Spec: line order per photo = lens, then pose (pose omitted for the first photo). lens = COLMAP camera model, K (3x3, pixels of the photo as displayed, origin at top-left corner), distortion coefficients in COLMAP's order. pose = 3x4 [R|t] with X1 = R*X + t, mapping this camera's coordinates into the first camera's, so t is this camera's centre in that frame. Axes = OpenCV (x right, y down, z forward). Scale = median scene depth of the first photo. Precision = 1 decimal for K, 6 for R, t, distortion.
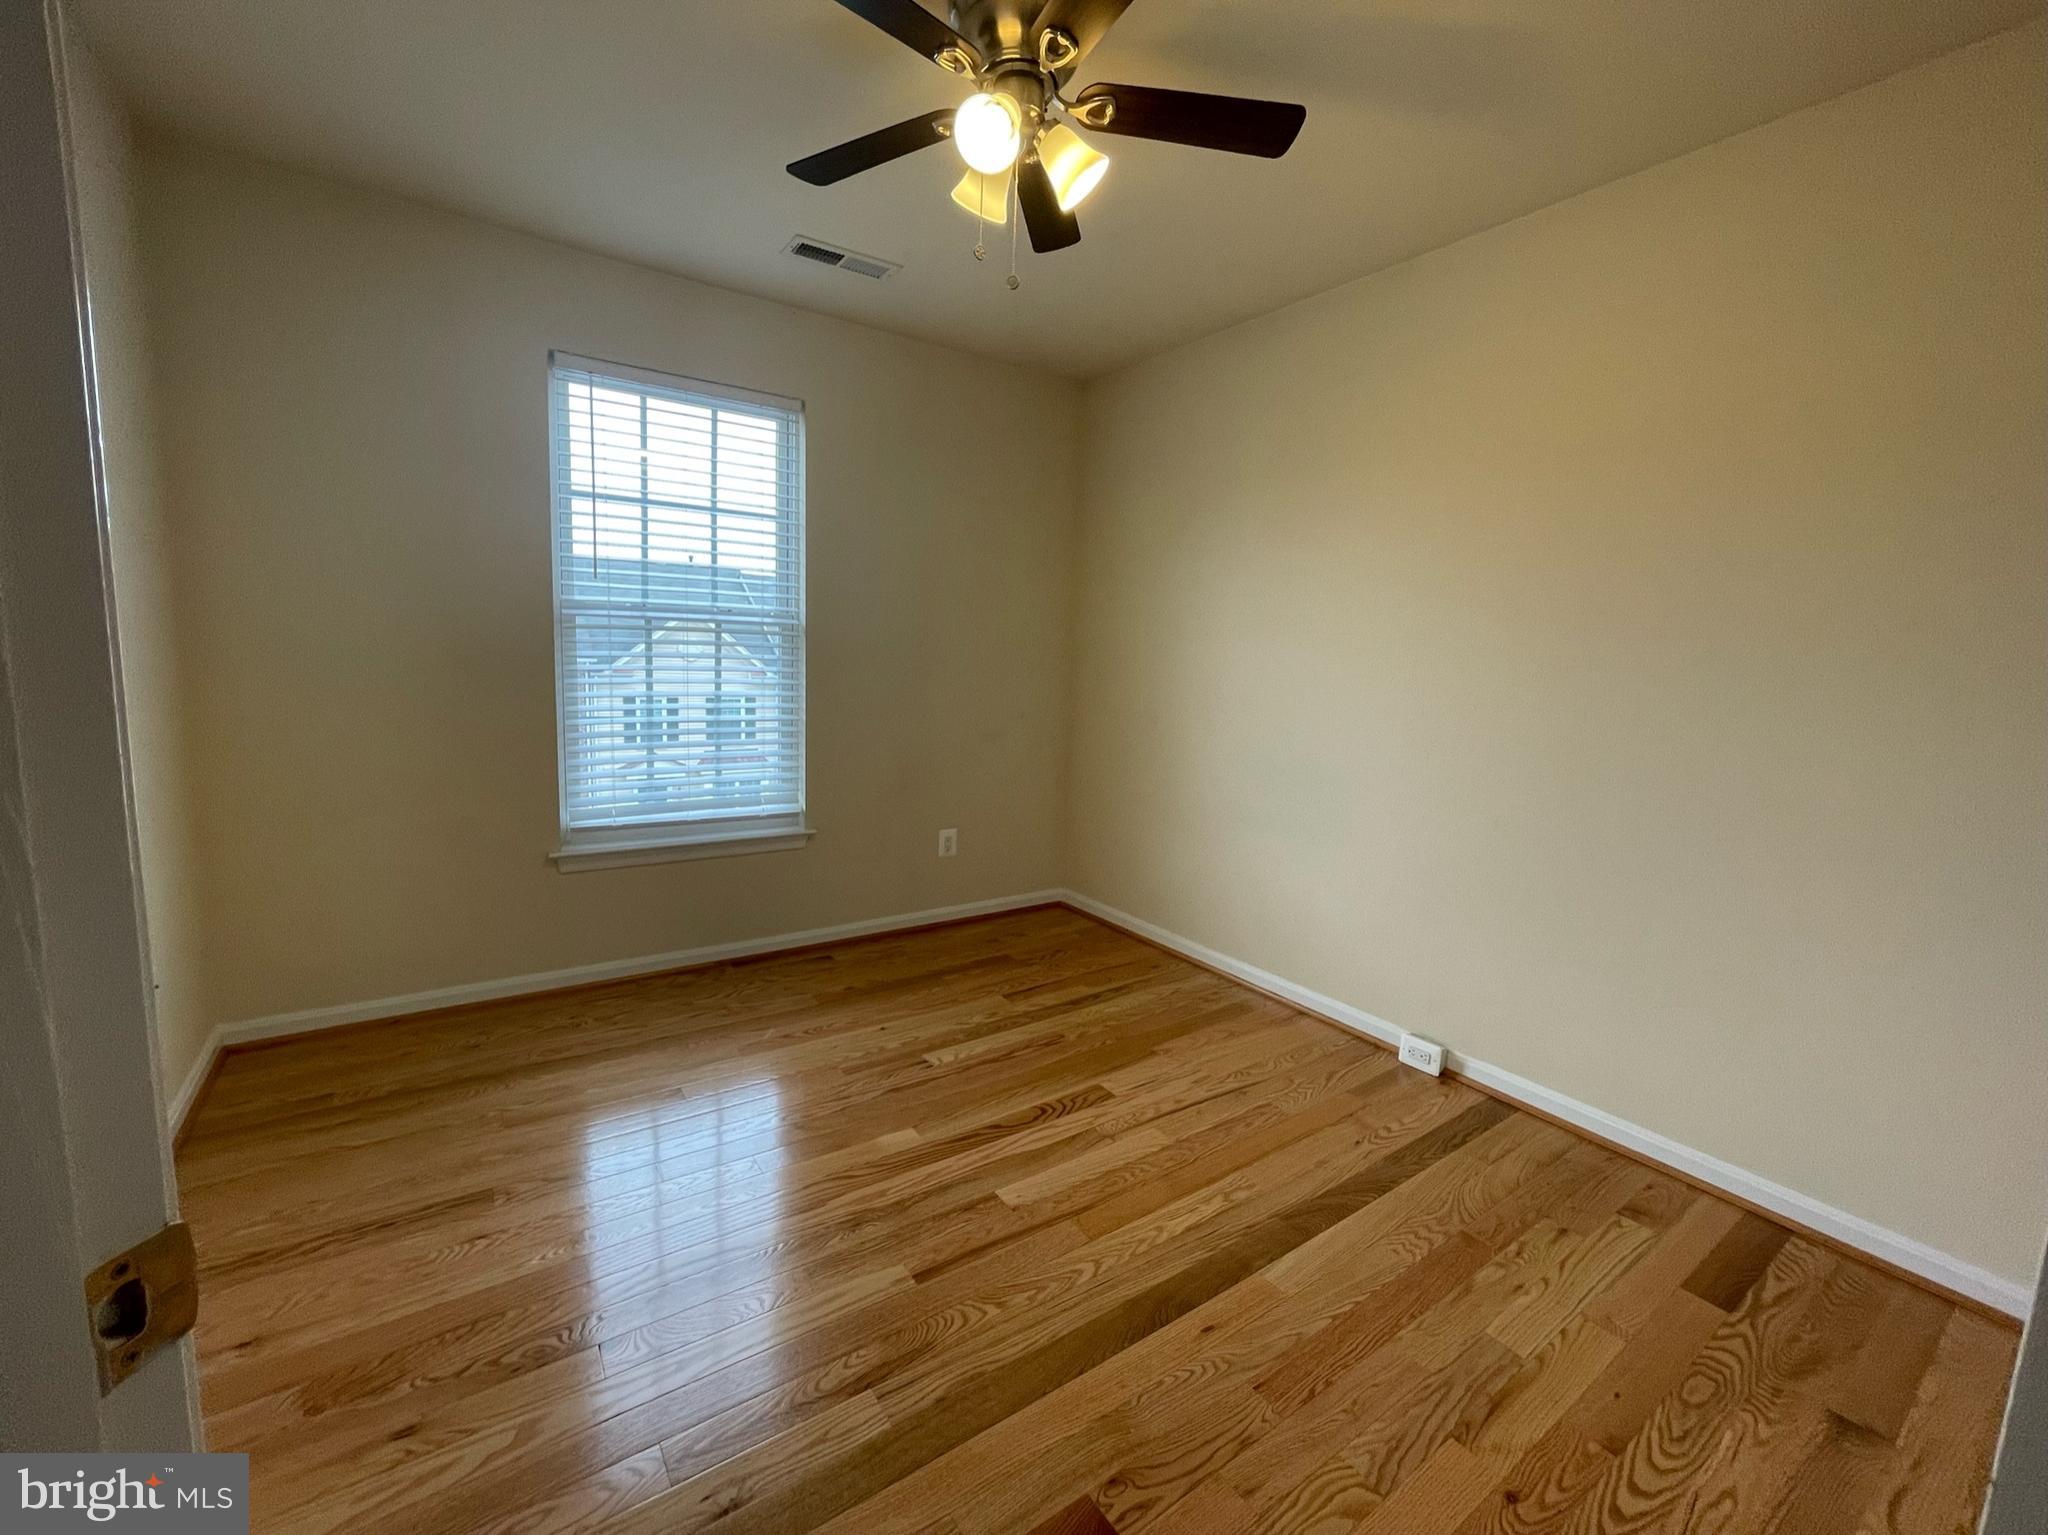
lens RADIAL K [[834.8, 0, 1013.7], [0, 834.8, 764.9], [0, 0, 1]] dist [0.000734, 0.000146]
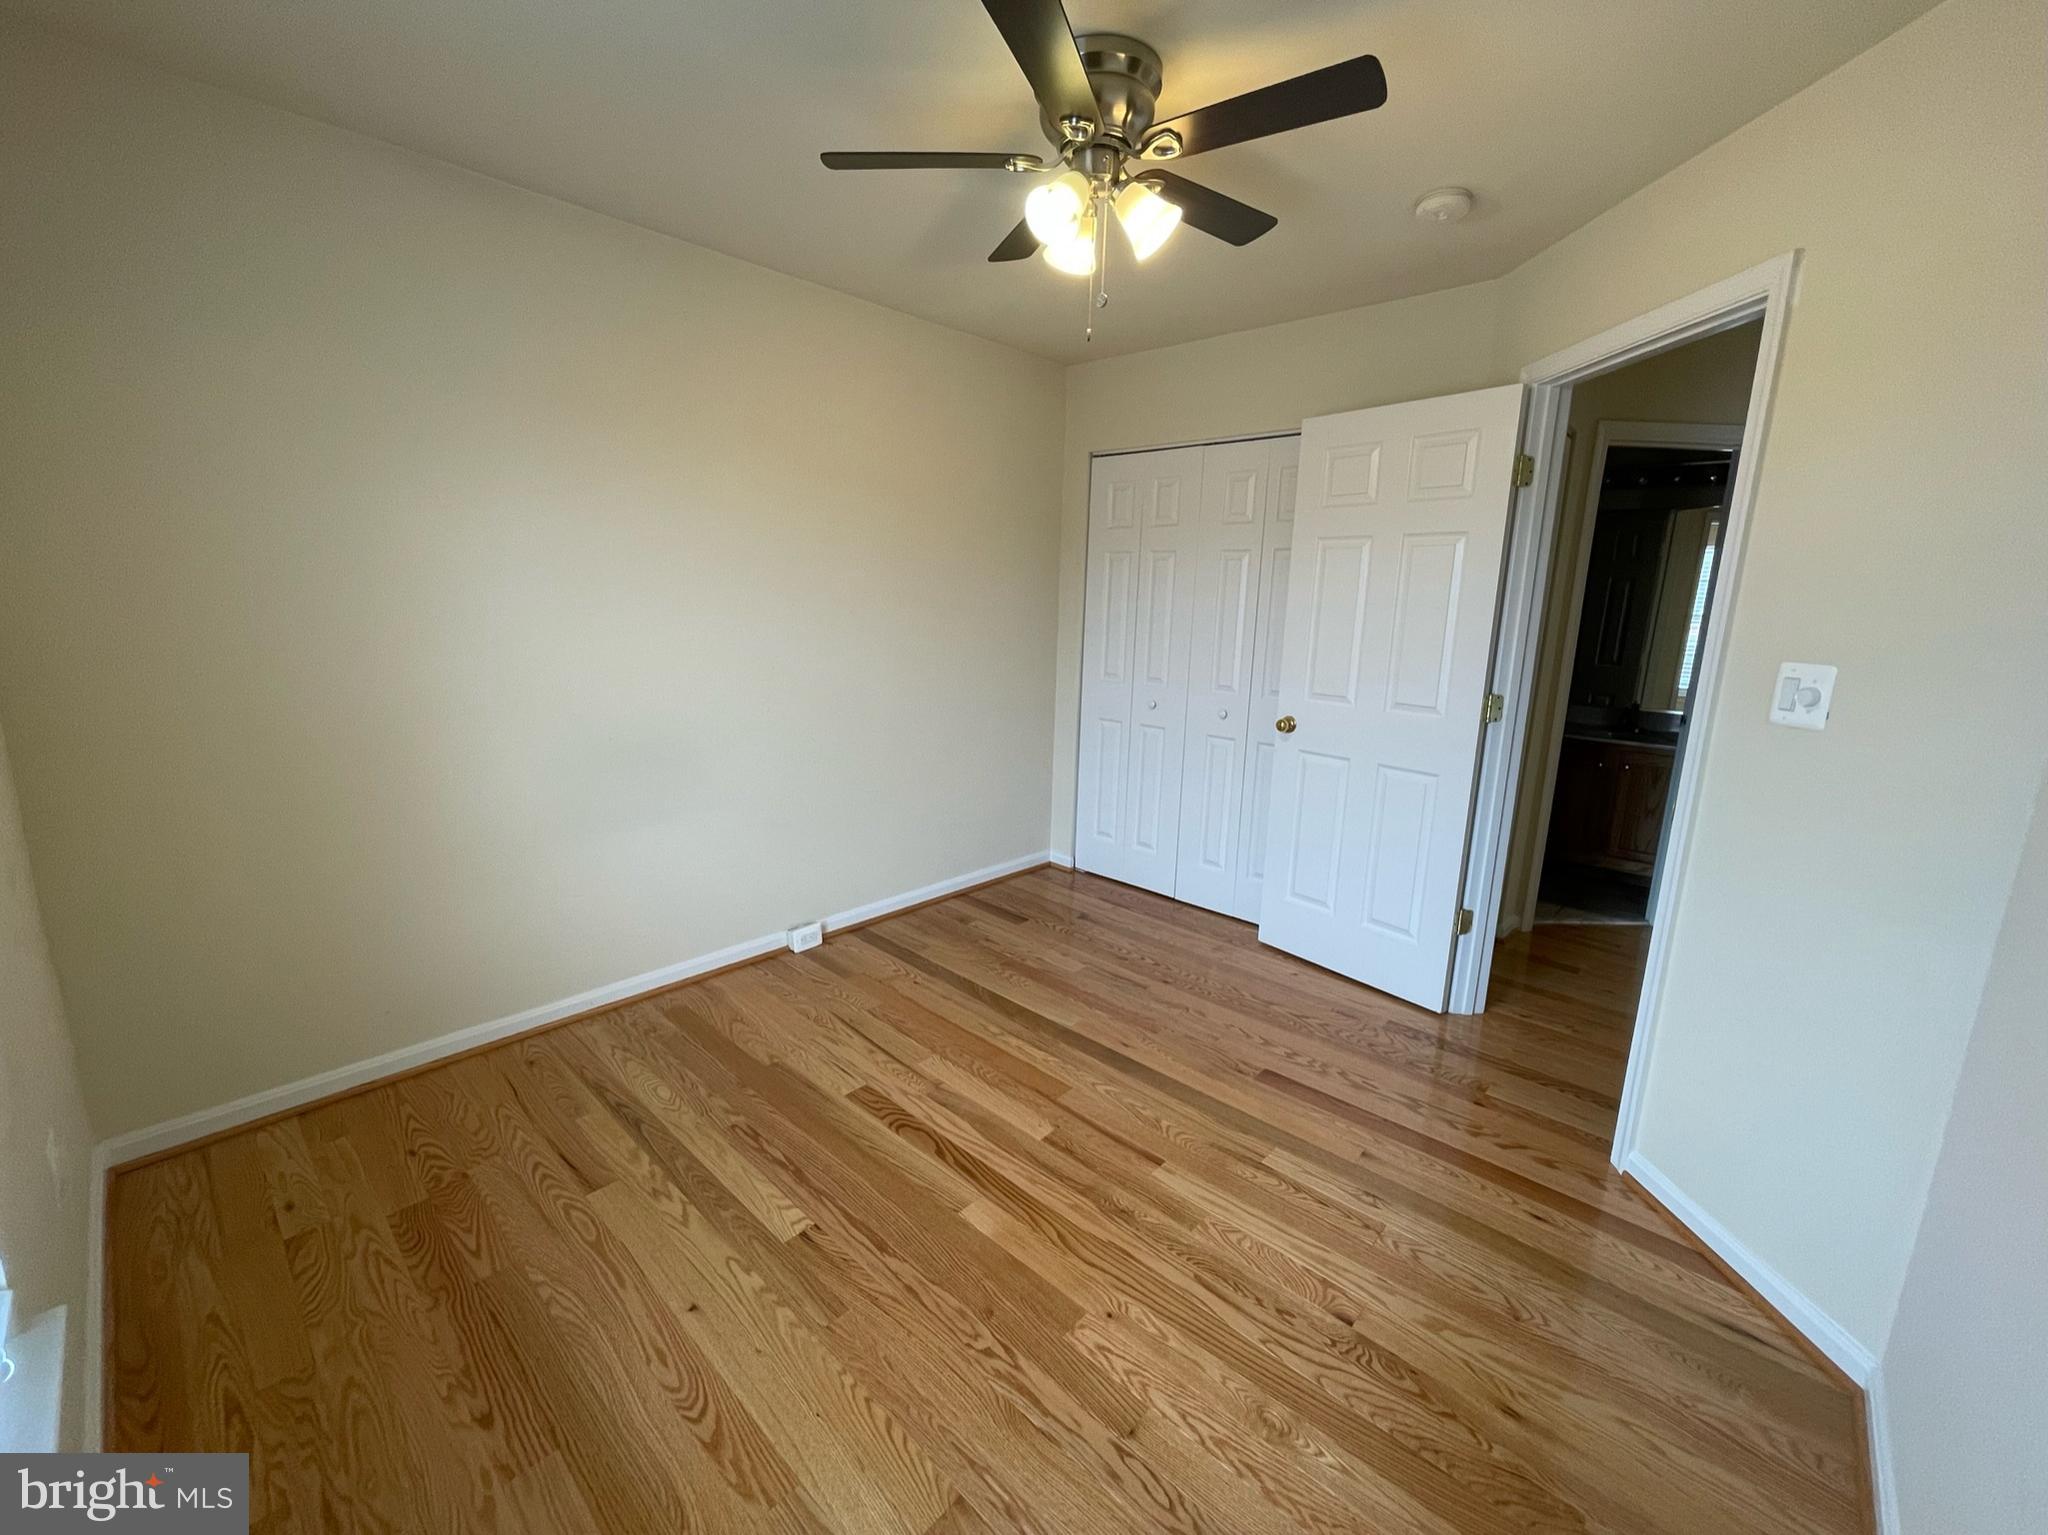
lens RADIAL K [[834.8, 0, 1021.6], [0, 834.8, 765.3], [0, 0, 1]] dist [0.000734, 0.000146]
pose [[-0.212418, -0.242397, 0.946637, -0.893083], [0.105305, 0.957425, 0.268789, -0.264110], [-0.971488, 0.156781, -0.177849, 1.052535]]
